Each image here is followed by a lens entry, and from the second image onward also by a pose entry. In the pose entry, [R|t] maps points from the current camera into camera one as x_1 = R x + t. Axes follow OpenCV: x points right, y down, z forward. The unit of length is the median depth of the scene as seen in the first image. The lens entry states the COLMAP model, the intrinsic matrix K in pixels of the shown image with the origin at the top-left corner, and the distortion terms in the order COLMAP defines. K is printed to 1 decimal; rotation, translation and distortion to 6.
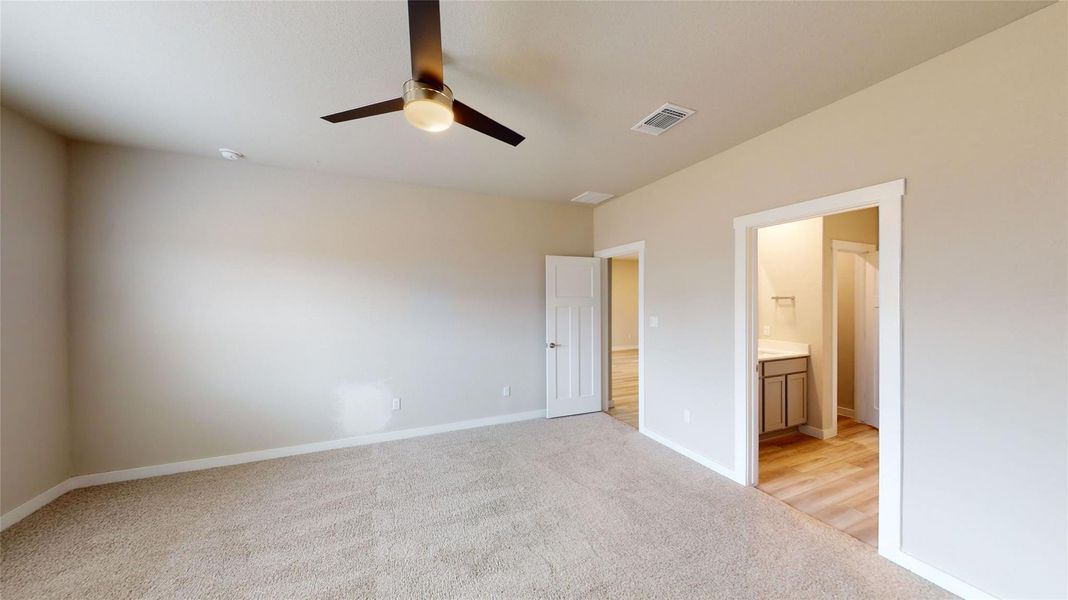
lens RADIAL K [[331.8, 0, 528.0], [0, 331.8, 298.6], [0, 0, 1]] dist [-0.000074, 0.000023]
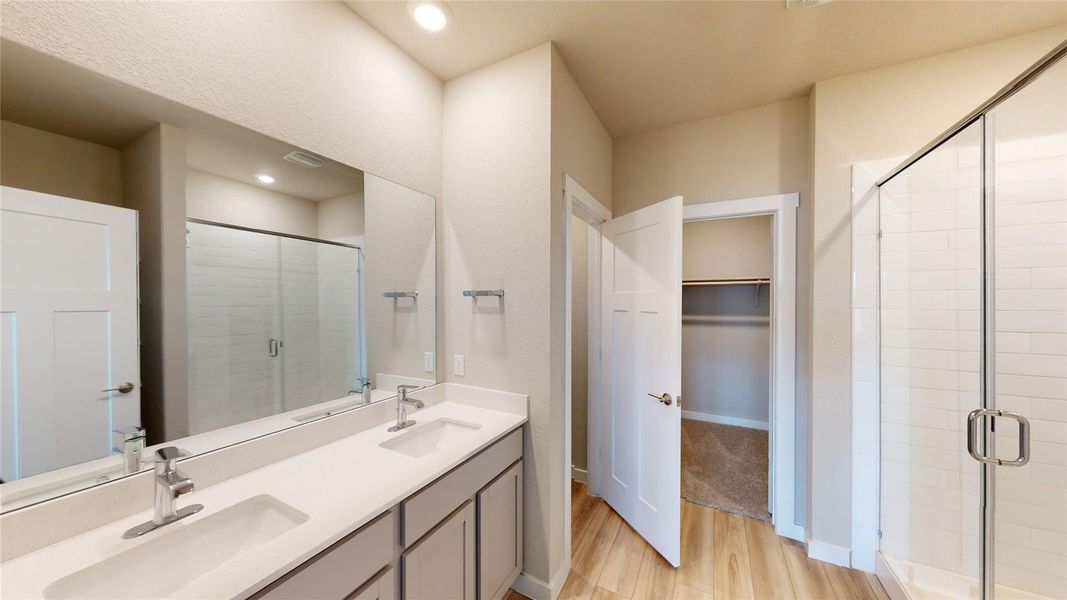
lens RADIAL K [[331.5, 0, 537.2], [0, 331.5, 302.6], [0, 0, 1]] dist [-0.000074, 0.000023]
pose [[0.772506, -0.008731, 0.634948, 0.544627], [-0.001557, 0.999876, 0.015644, 0.003402], [-0.635006, -0.013074, 0.772396, 0.613243]]
